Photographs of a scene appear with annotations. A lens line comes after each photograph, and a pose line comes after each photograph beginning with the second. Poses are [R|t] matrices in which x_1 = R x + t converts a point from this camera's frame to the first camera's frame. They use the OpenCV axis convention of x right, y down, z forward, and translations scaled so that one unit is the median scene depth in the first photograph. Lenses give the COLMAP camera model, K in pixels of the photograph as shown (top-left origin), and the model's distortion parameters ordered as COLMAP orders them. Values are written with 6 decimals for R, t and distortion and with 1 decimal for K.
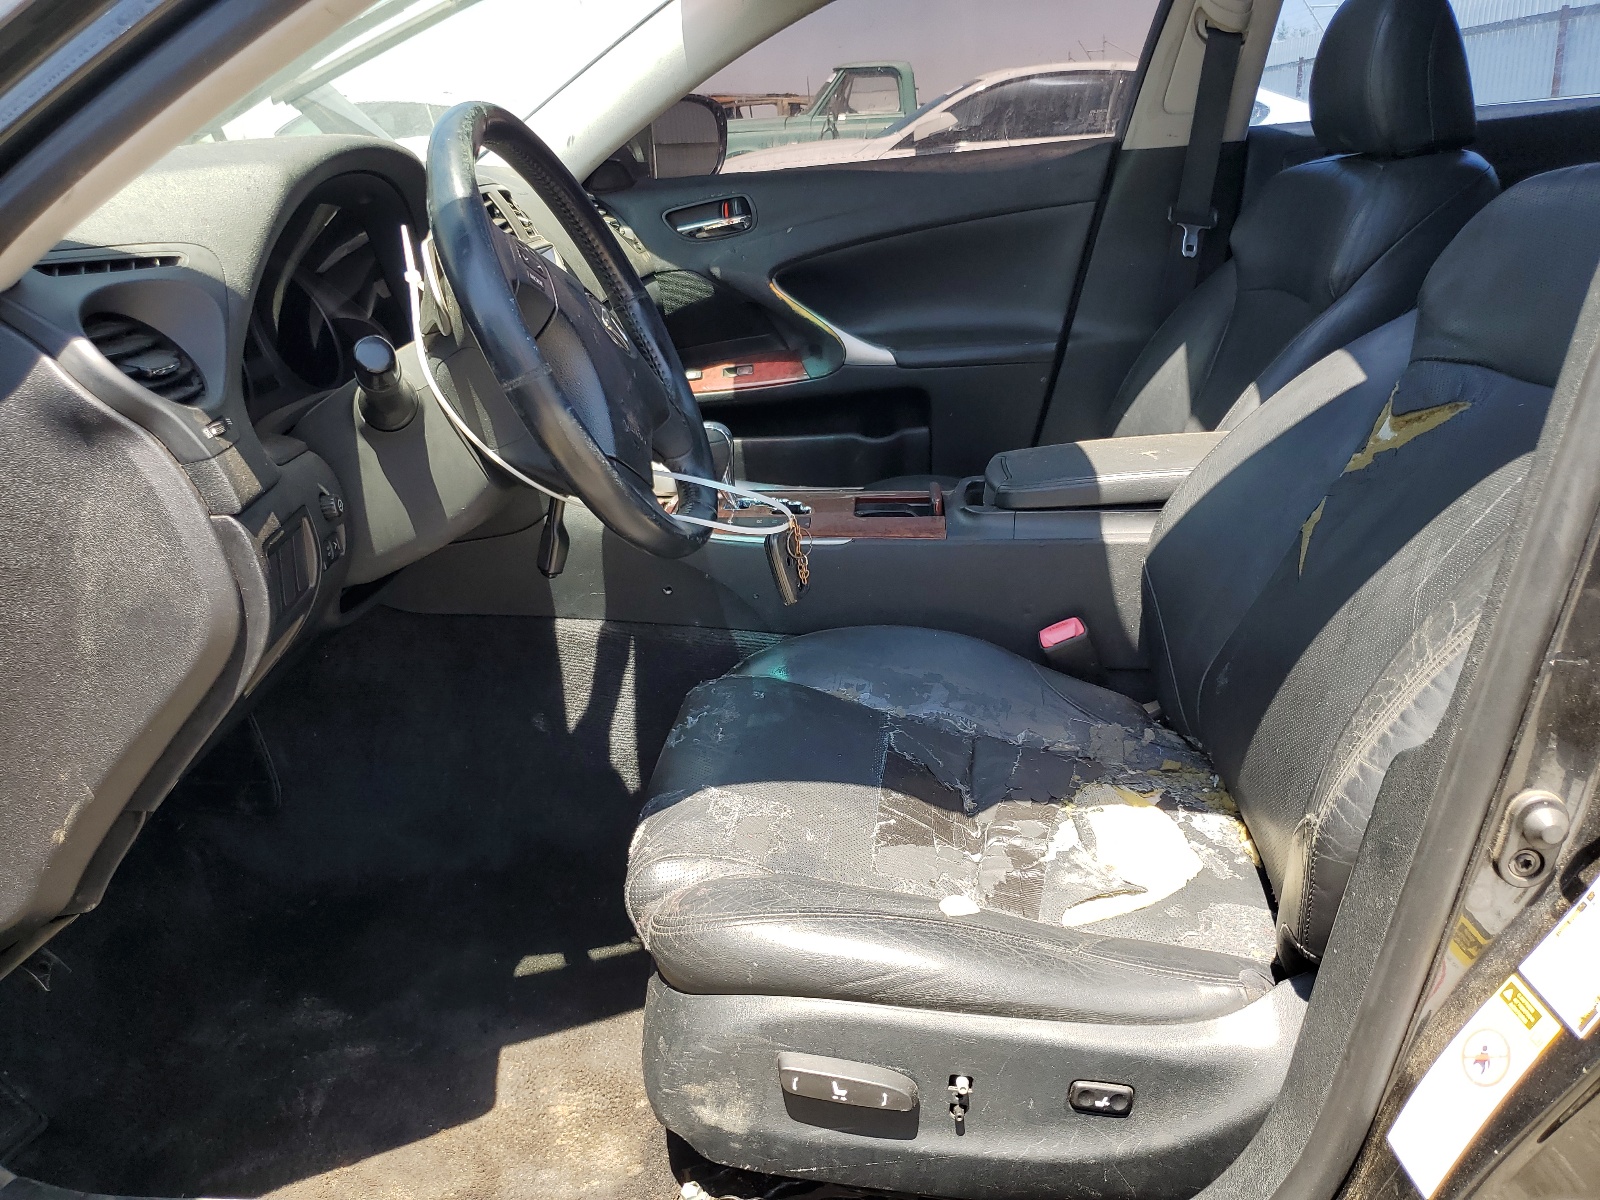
lens RADIAL K [[1406.0, 0, 800.0], [0, 1406.0, 600.0], [0, 0, 1]] dist [0.002484, -0.003845]
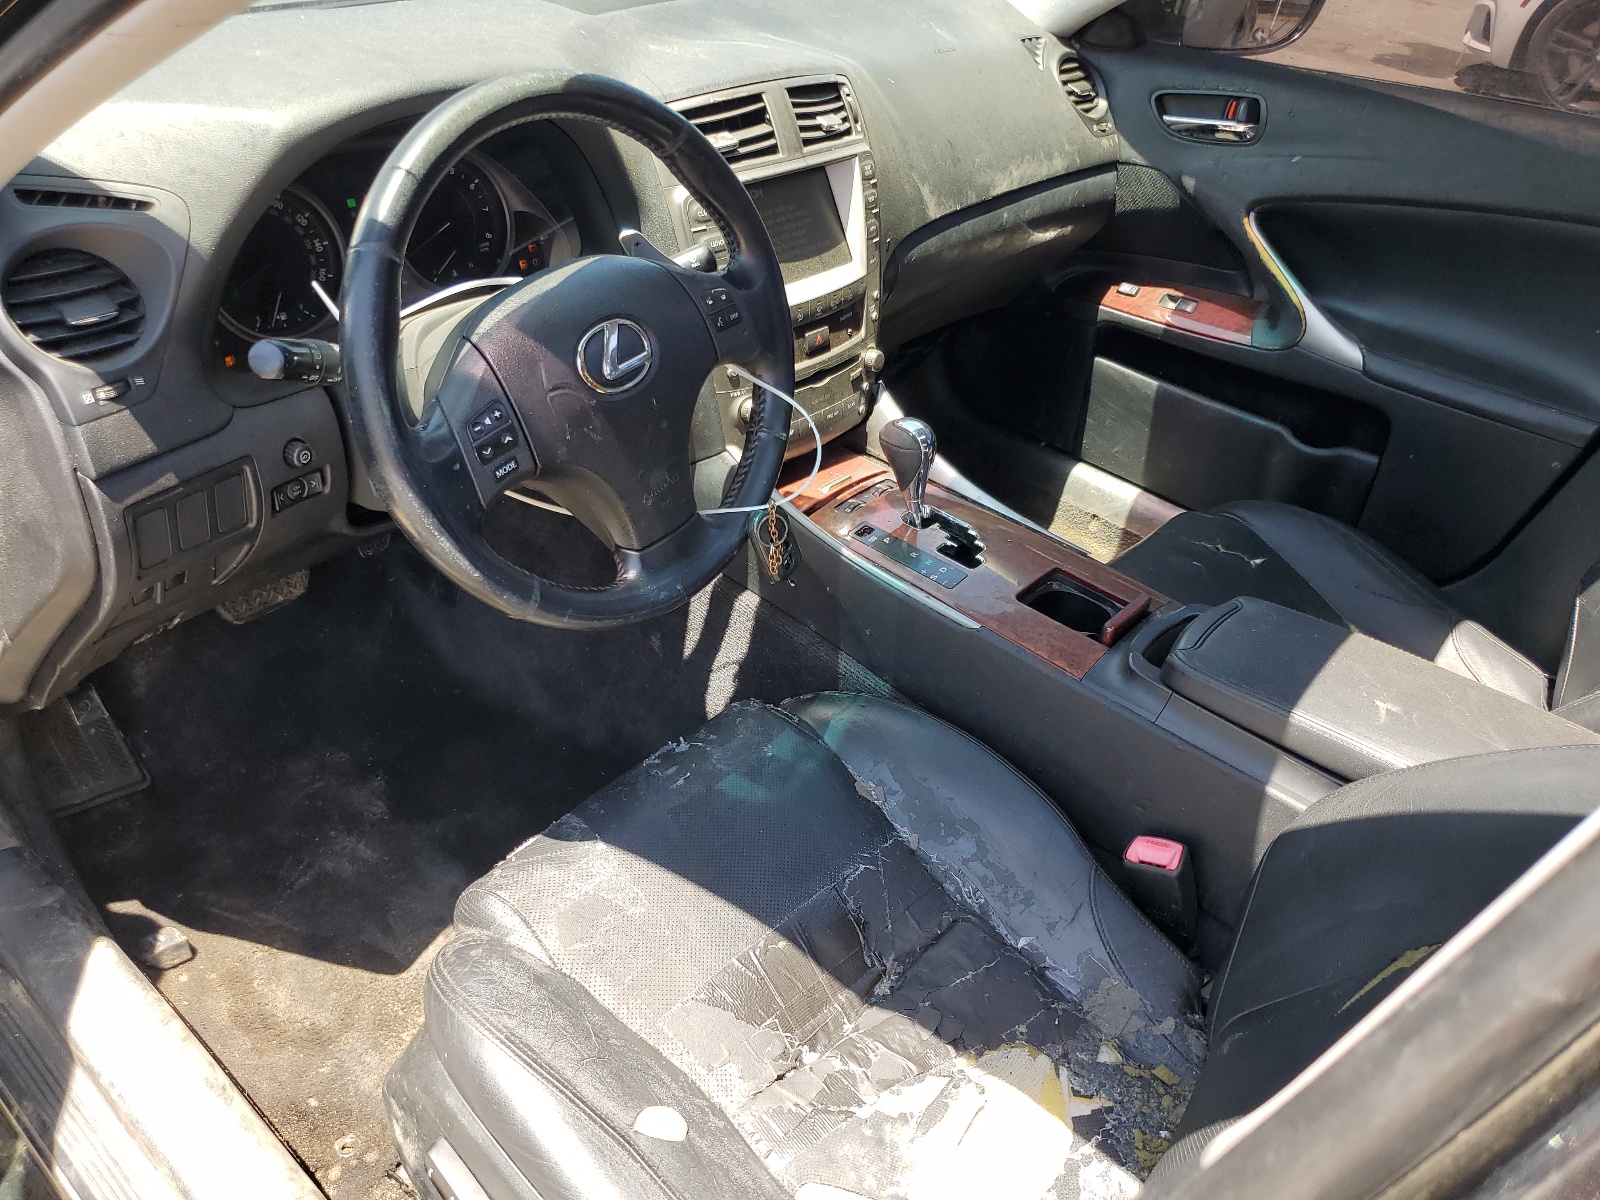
lens RADIAL K [[1406.0, 0, 800.0], [0, 1406.0, 600.0], [0, 0, 1]] dist [0.002484, -0.003845]
pose [[0.771148, 0.454361, -0.445967, 0.335167], [-0.316292, 0.881336, 0.351007, -0.333234], [0.552531, -0.129623, 0.823352, 0.260265]]
